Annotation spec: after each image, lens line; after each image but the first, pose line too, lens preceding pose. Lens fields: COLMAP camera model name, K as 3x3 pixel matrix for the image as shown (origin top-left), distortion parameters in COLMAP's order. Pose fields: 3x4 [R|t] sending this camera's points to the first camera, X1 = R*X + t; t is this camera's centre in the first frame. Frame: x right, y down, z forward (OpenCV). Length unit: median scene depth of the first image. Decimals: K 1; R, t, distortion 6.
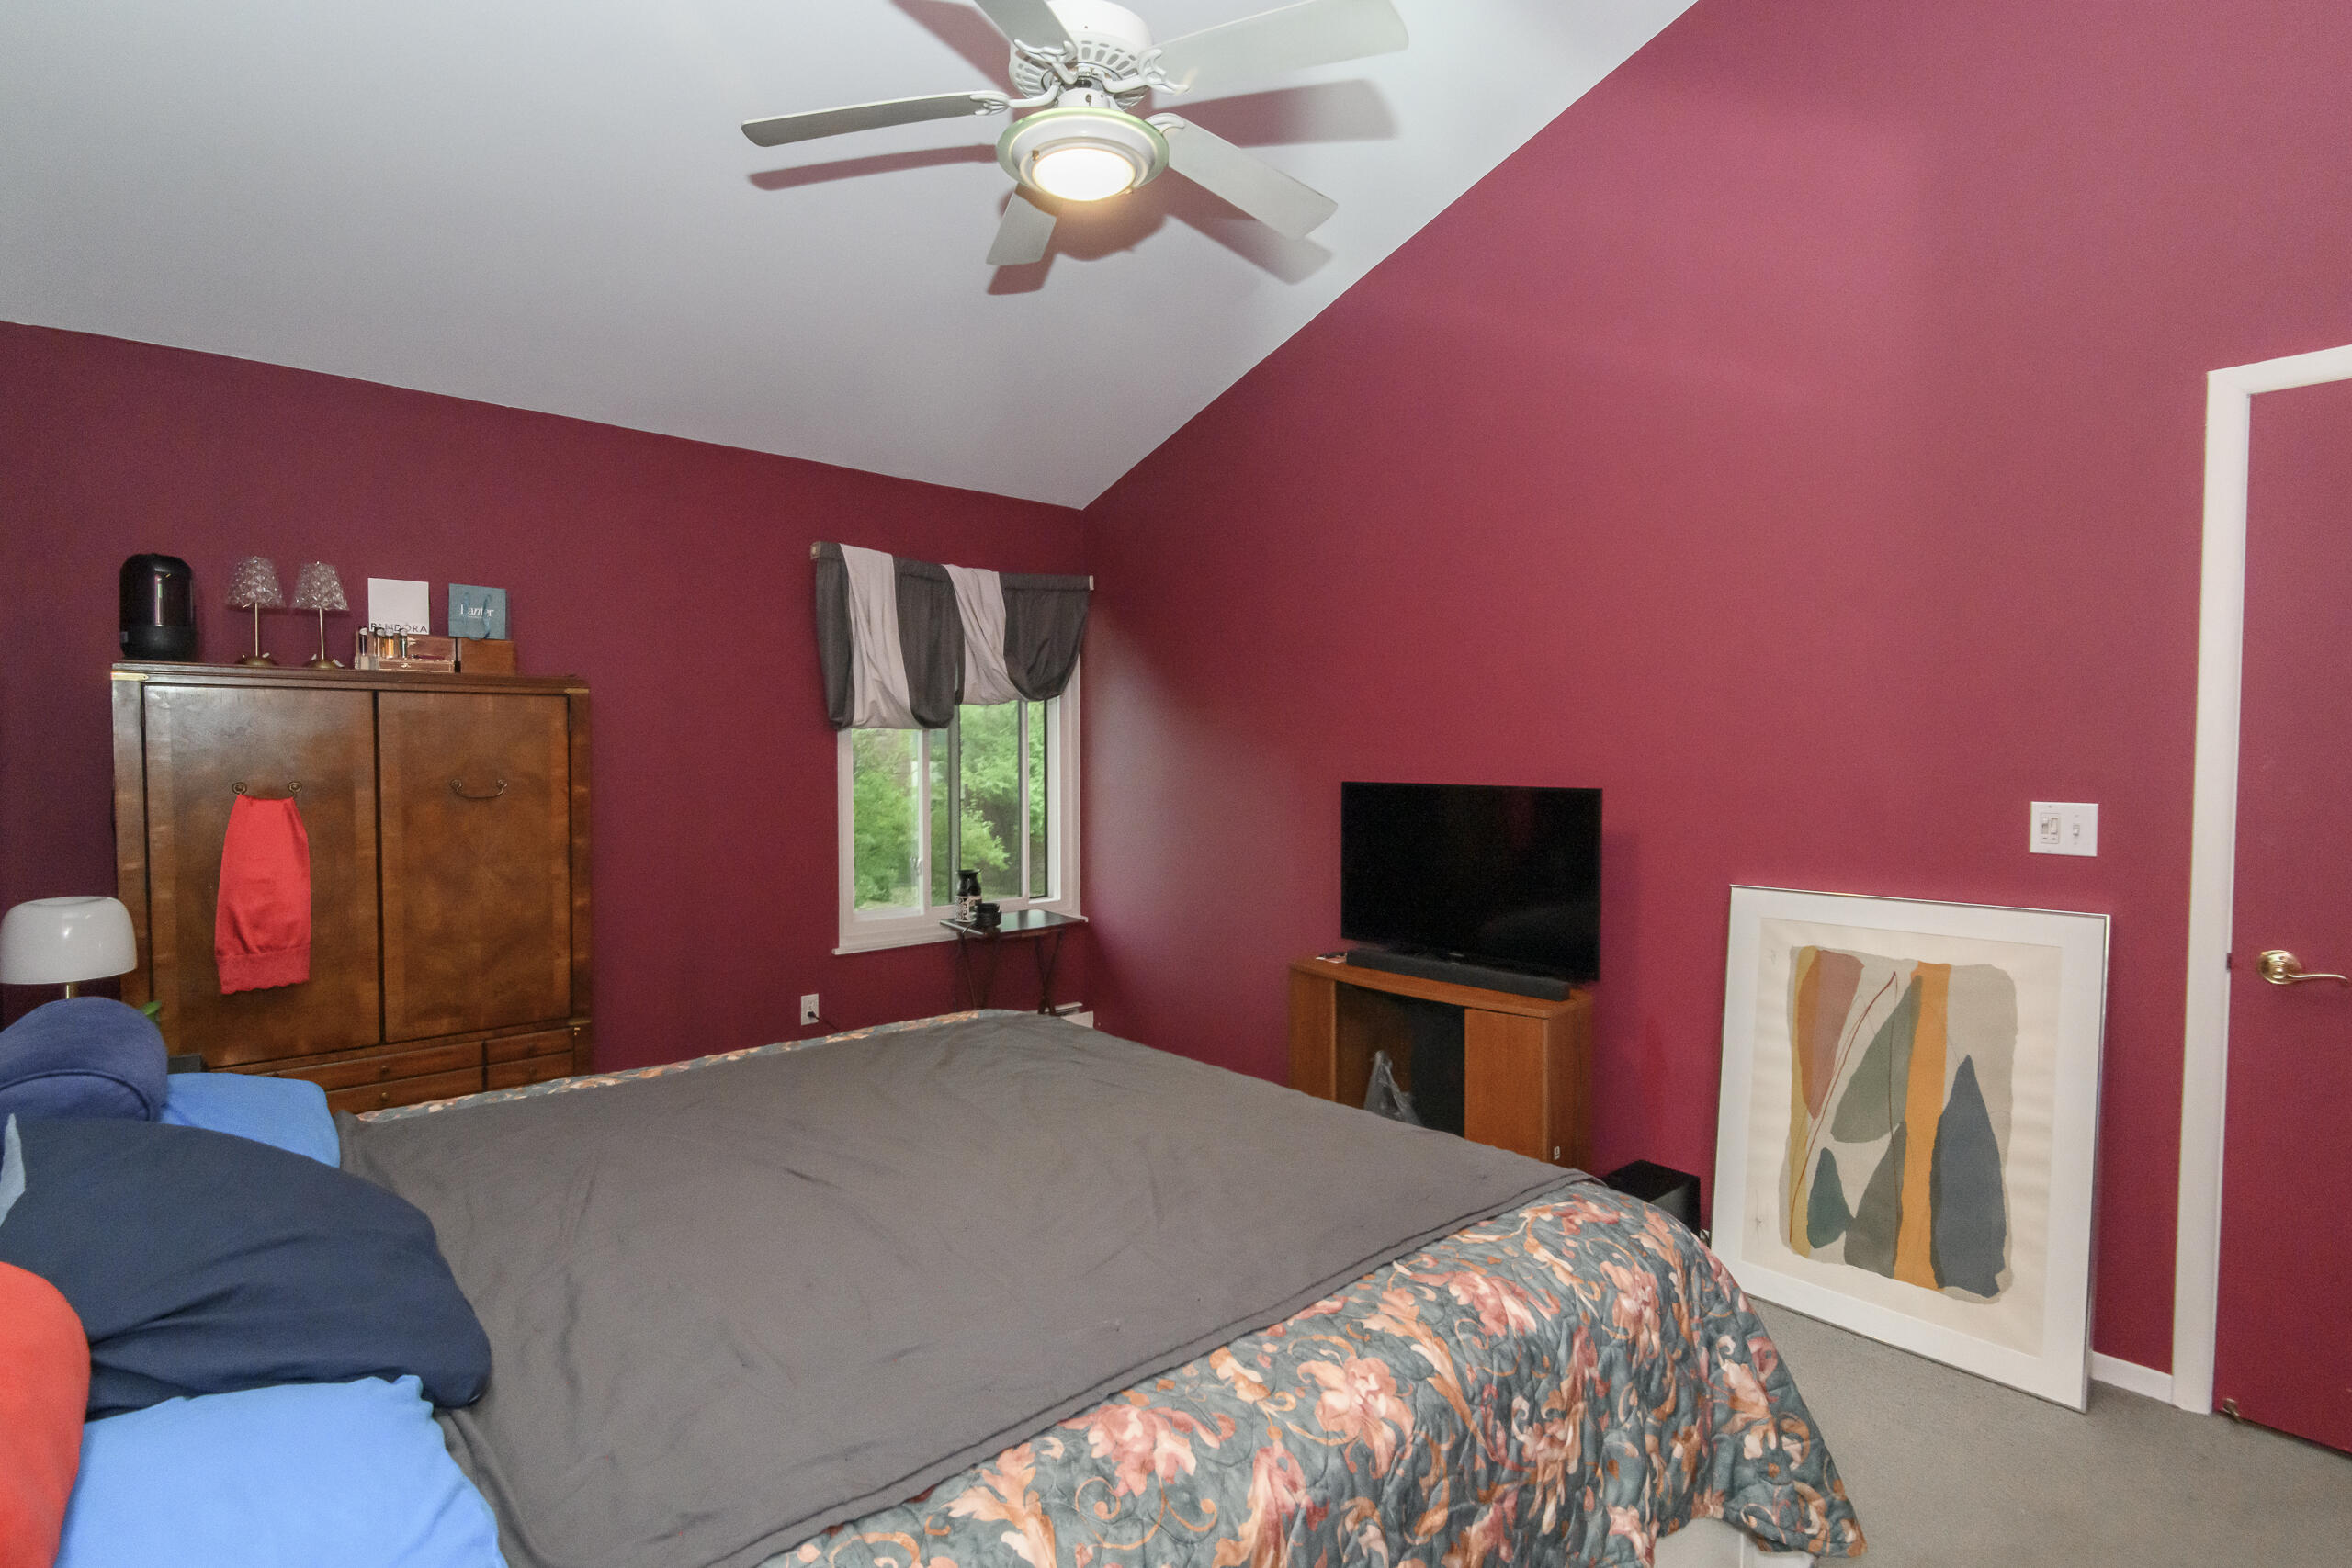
lens RADIAL K [[1080.3, 0, 1176.5], [0, 1080.3, 788.1], [0, 0, 1]] dist [-0.005434, -0.002071]
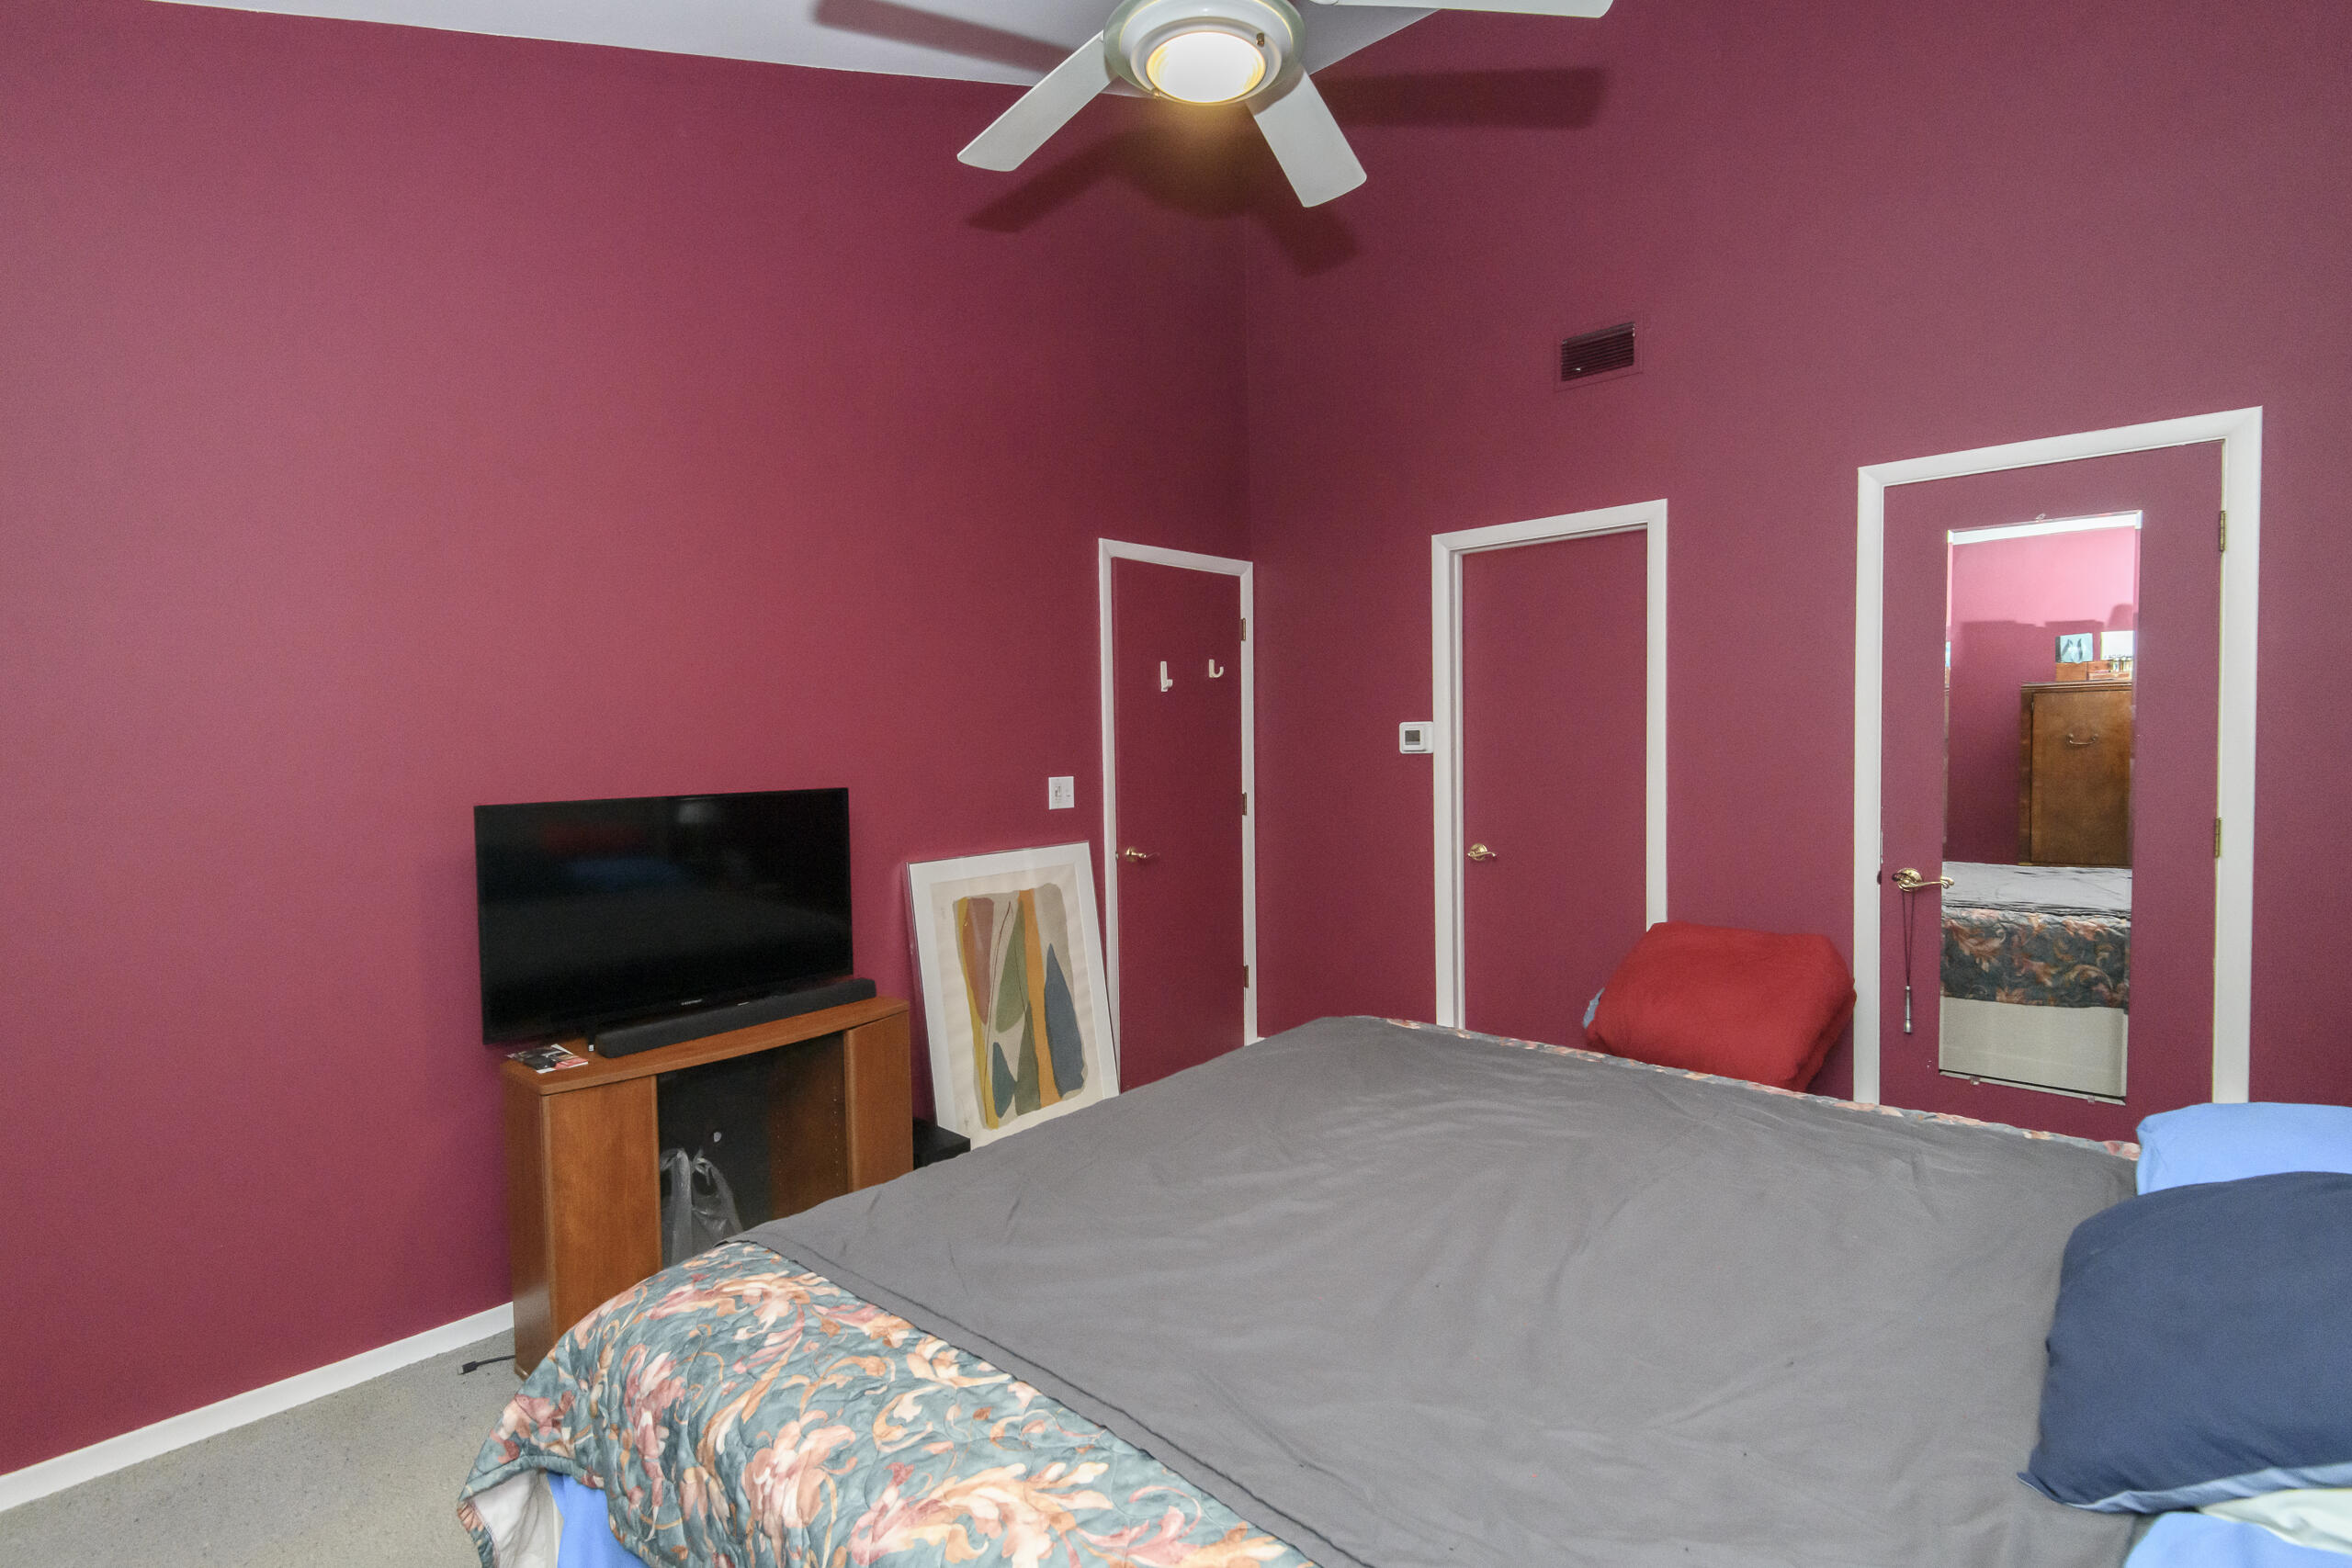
lens RADIAL K [[1080.3, 0, 1190.8], [0, 1080.3, 787.0], [0, 0, 1]] dist [-0.005434, -0.002071]
pose [[-0.131030, -0.035779, 0.990732, -0.770502], [0.052433, 0.997700, 0.042966, -0.029143], [-0.989991, 0.057577, -0.128853, 0.937151]]
